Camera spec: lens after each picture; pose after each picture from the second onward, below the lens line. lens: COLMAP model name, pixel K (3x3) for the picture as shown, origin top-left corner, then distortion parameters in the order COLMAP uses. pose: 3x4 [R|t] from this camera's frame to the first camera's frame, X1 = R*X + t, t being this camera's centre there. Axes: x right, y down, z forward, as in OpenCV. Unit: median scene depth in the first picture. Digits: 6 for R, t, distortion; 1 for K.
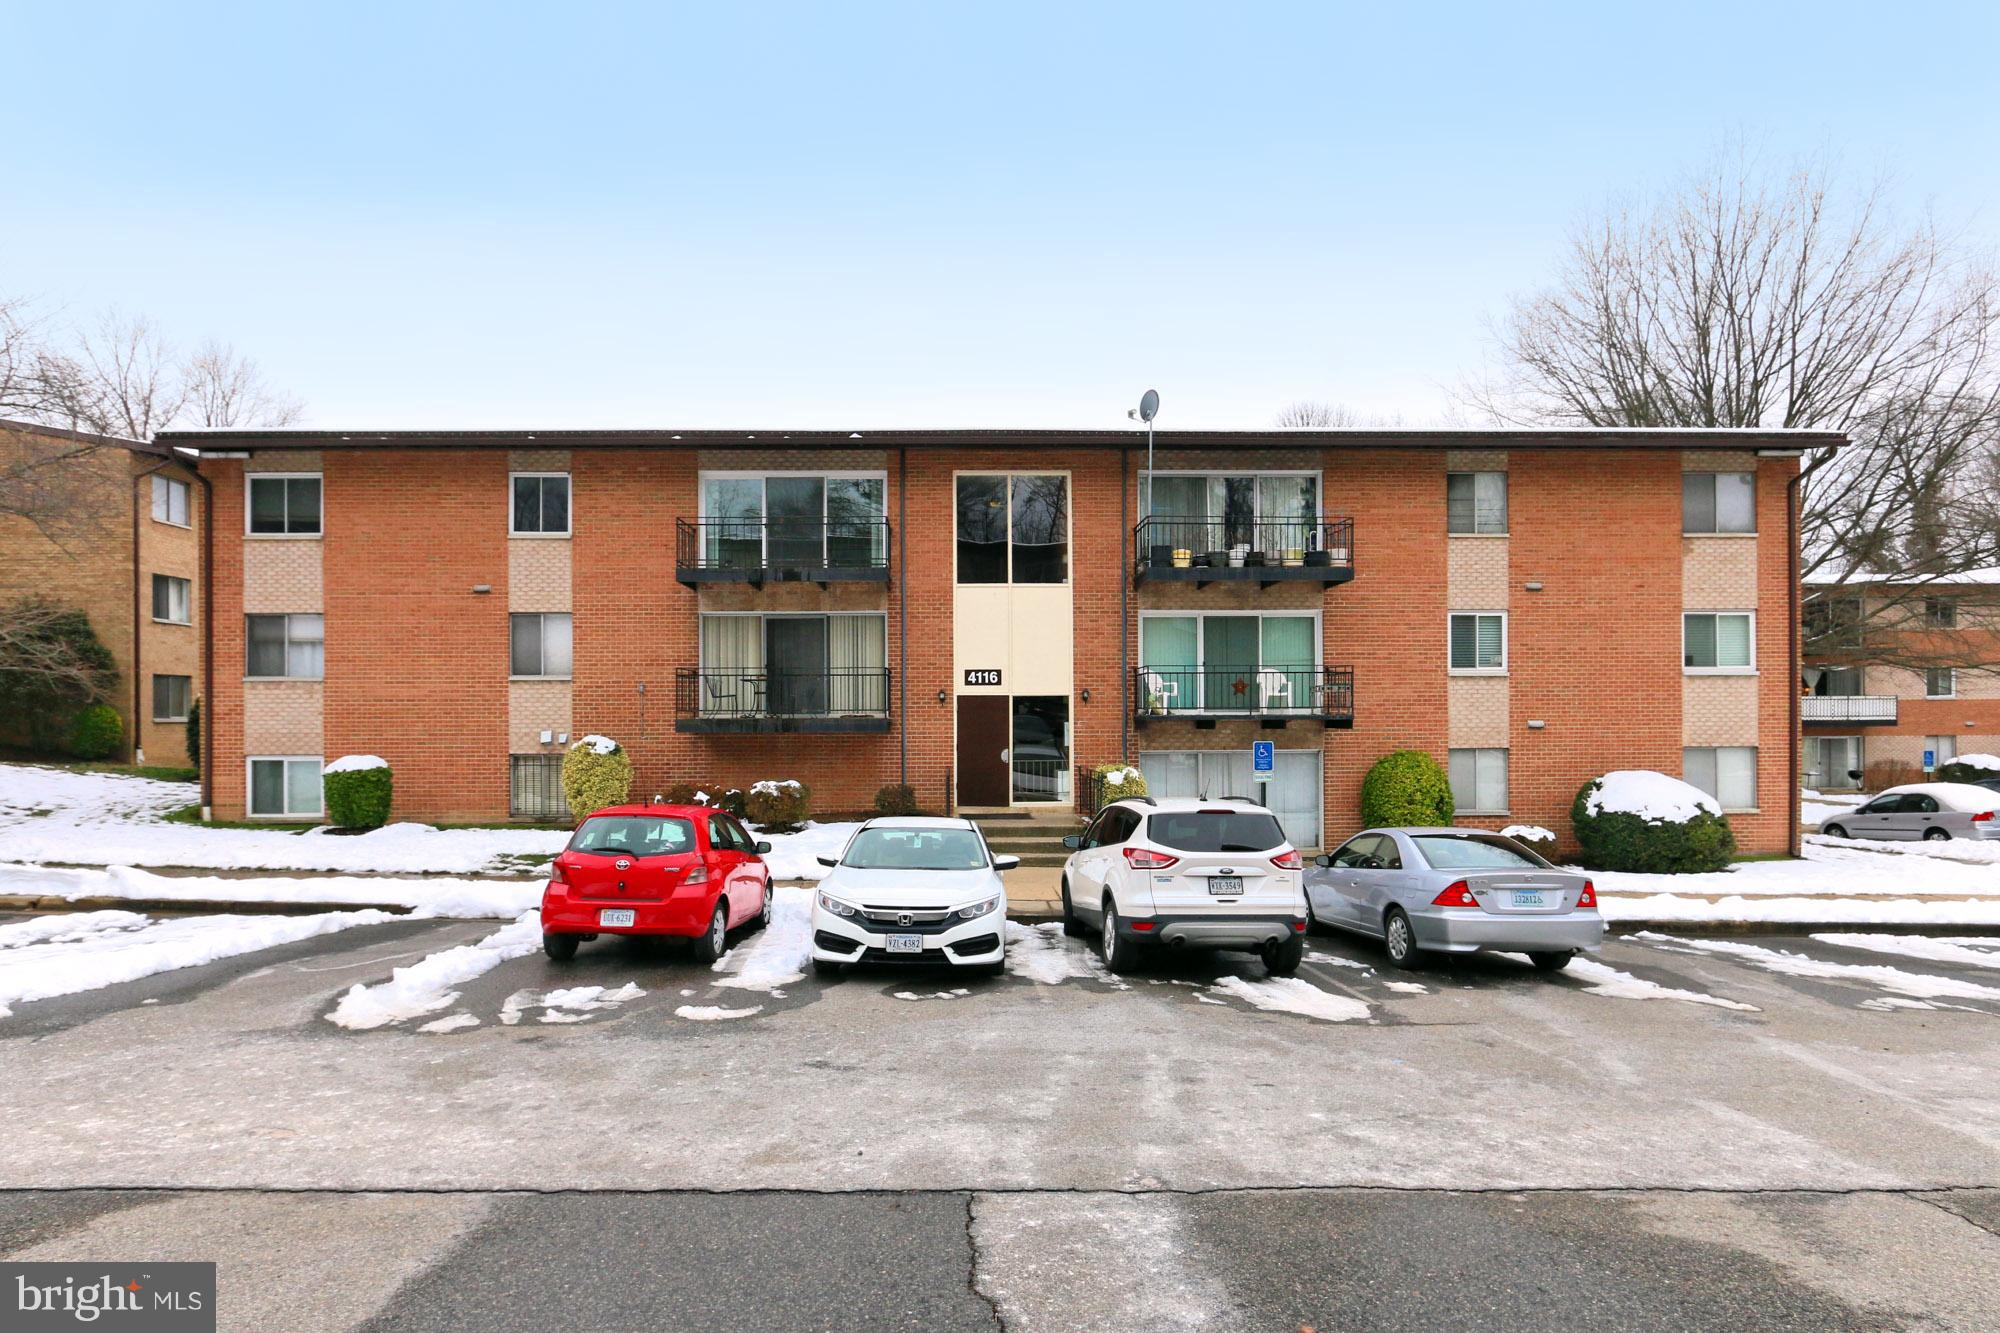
lens RADIAL K [[1077.7, 0, 997.7], [0, 1077.7, 678.5], [0, 0, 1]] dist [-0.011914, 0.002495]
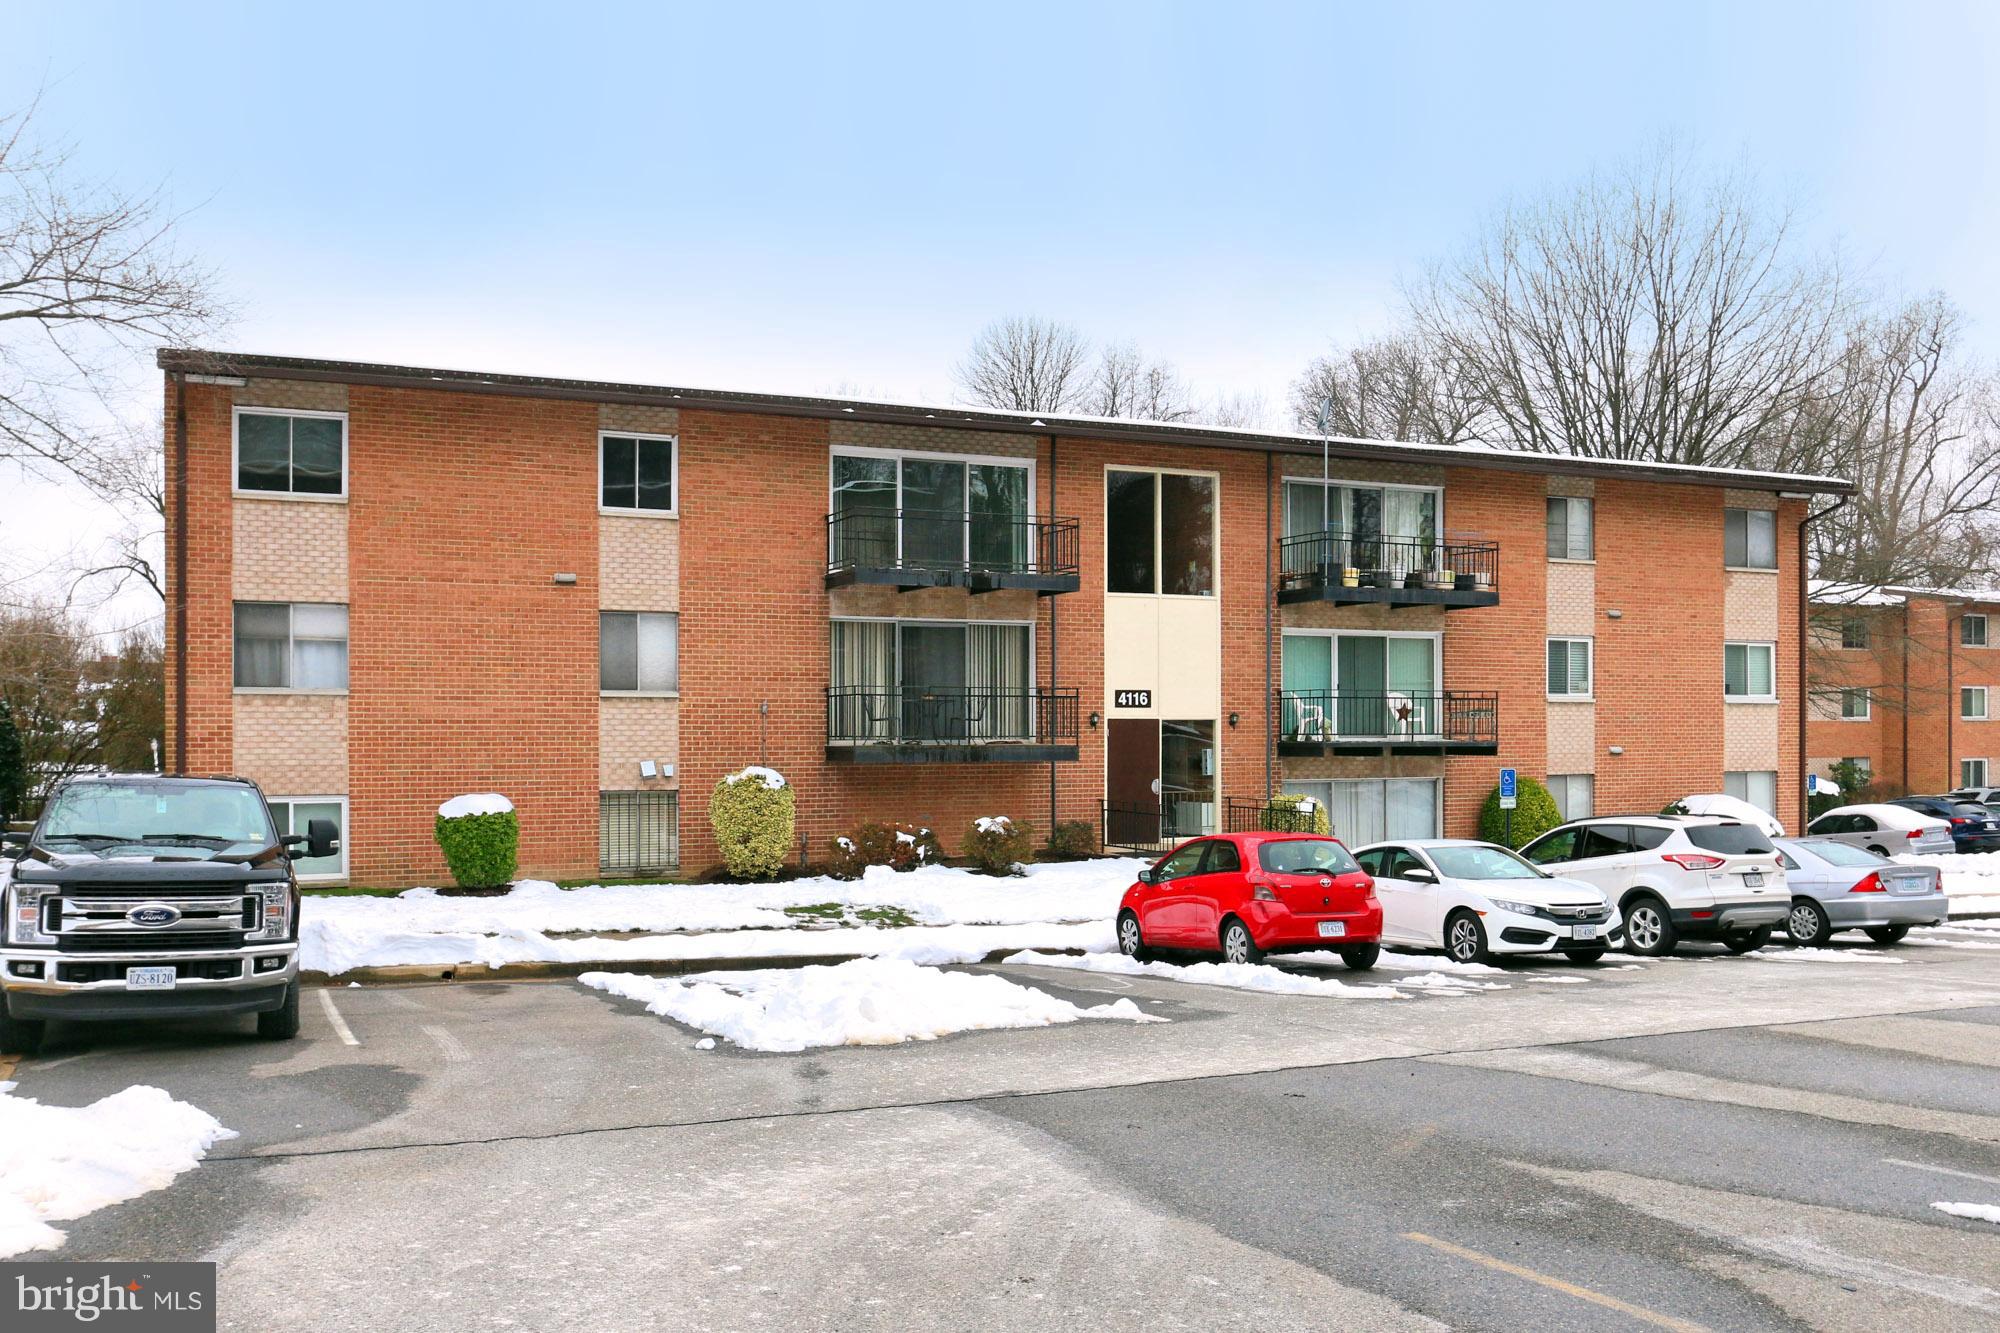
lens RADIAL K [[1685.5, 0, 1002.4], [0, 1685.5, 670.5], [0, 0, 1]] dist [-0.014642, 0.006416]
pose [[0.922419, 0.016547, 0.385836, -0.650519], [-0.016801, 0.999855, -0.002715, -0.018817], [-0.385825, -0.003978, 0.922563, -0.241532]]
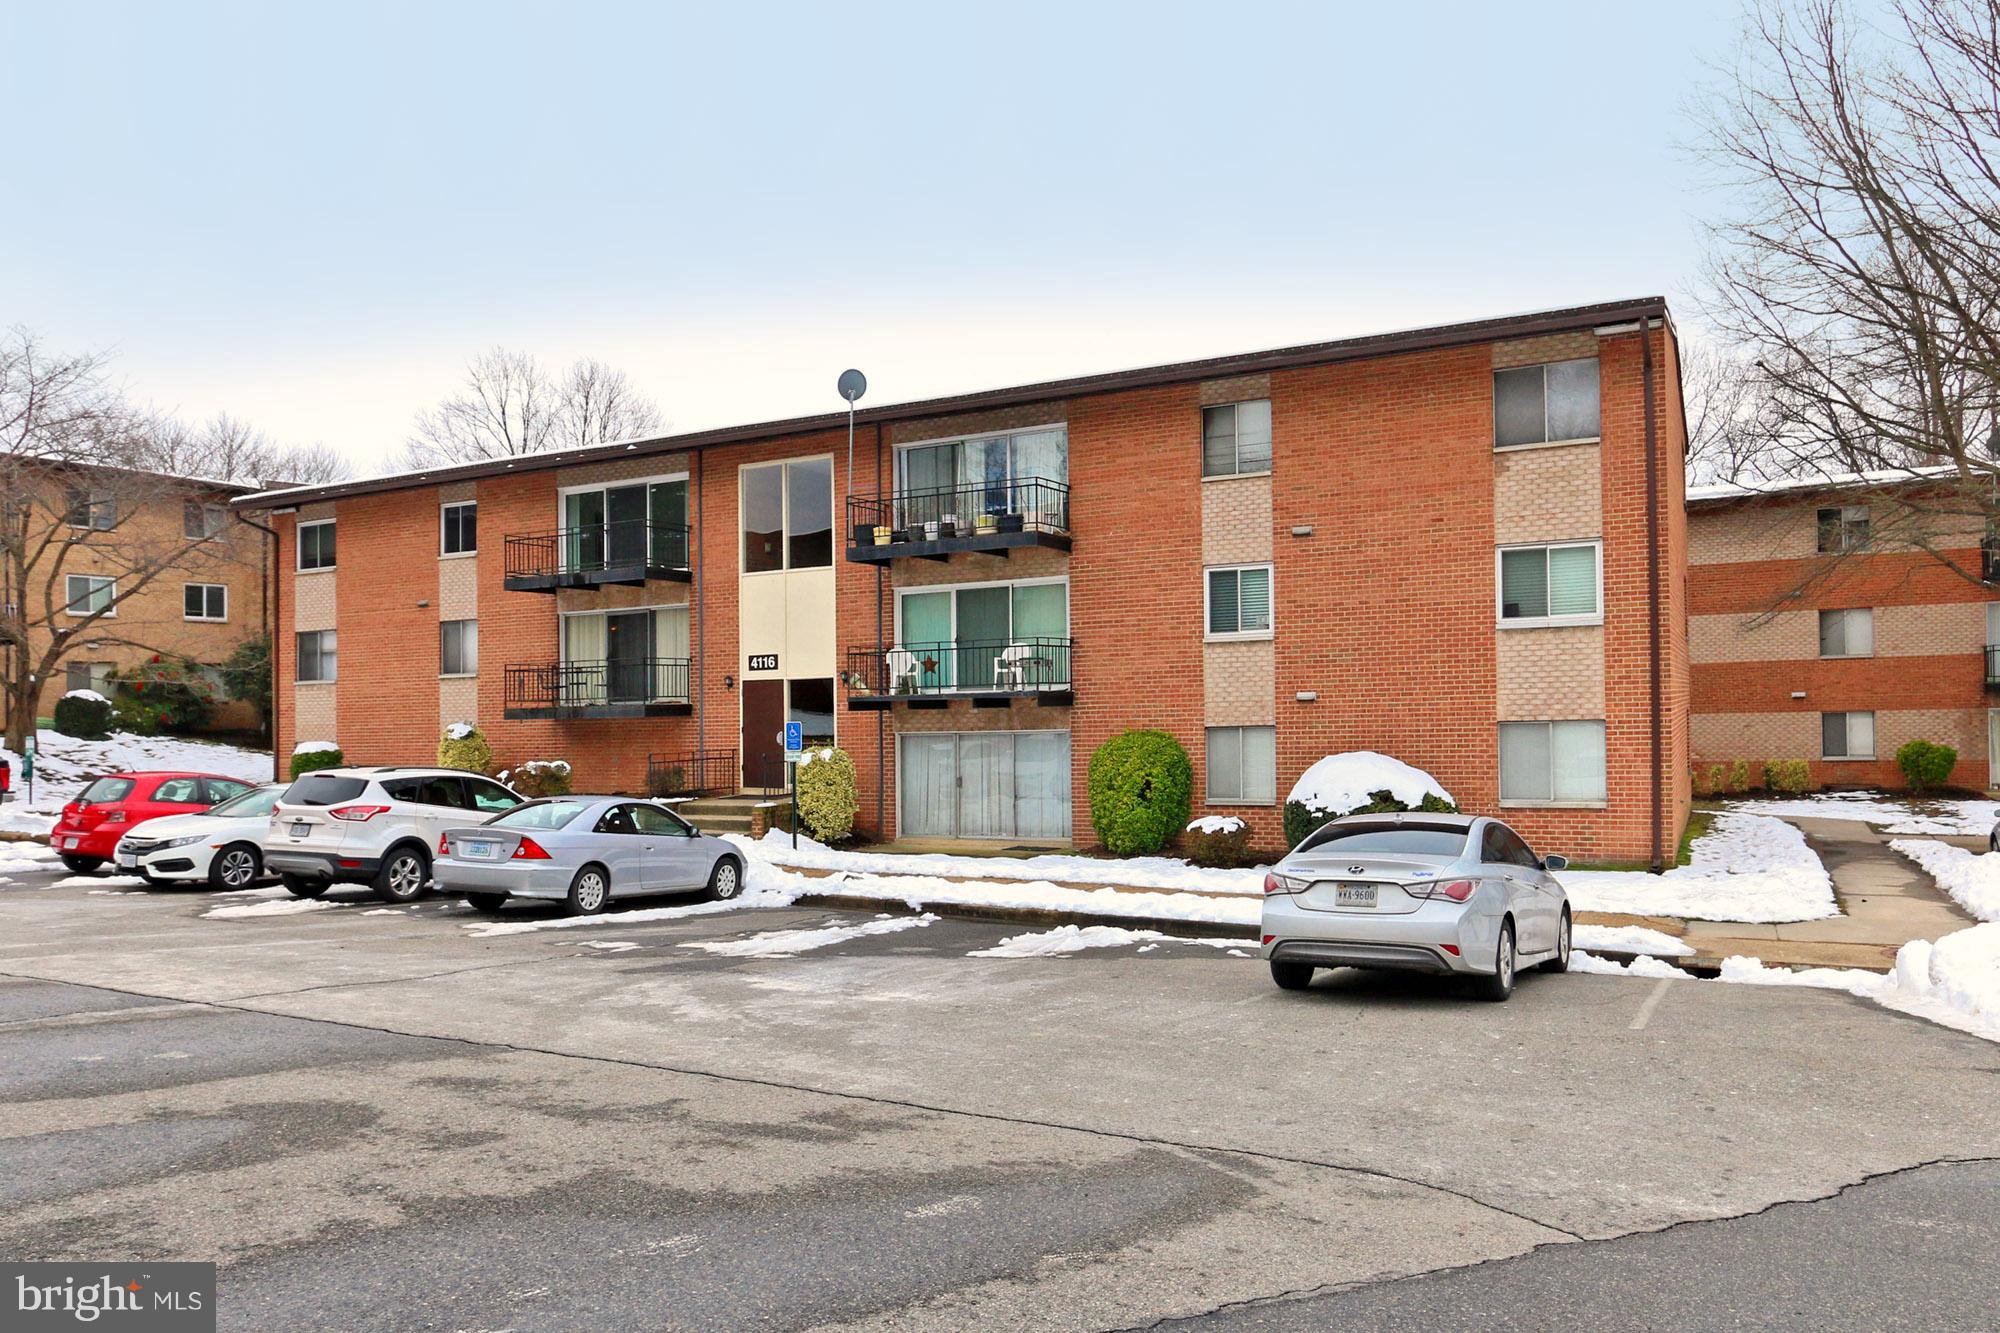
lens RADIAL K [[1342.7, 0, 991.4], [0, 1342.7, 623.8], [0, 0, 1]] dist [-0.030245, 0.000465]
pose [[0.883793, -0.046652, -0.465547, 0.777190], [0.038193, 0.998889, -0.027593, 0.005713], [0.466317, 0.006606, 0.884593, -0.031488]]
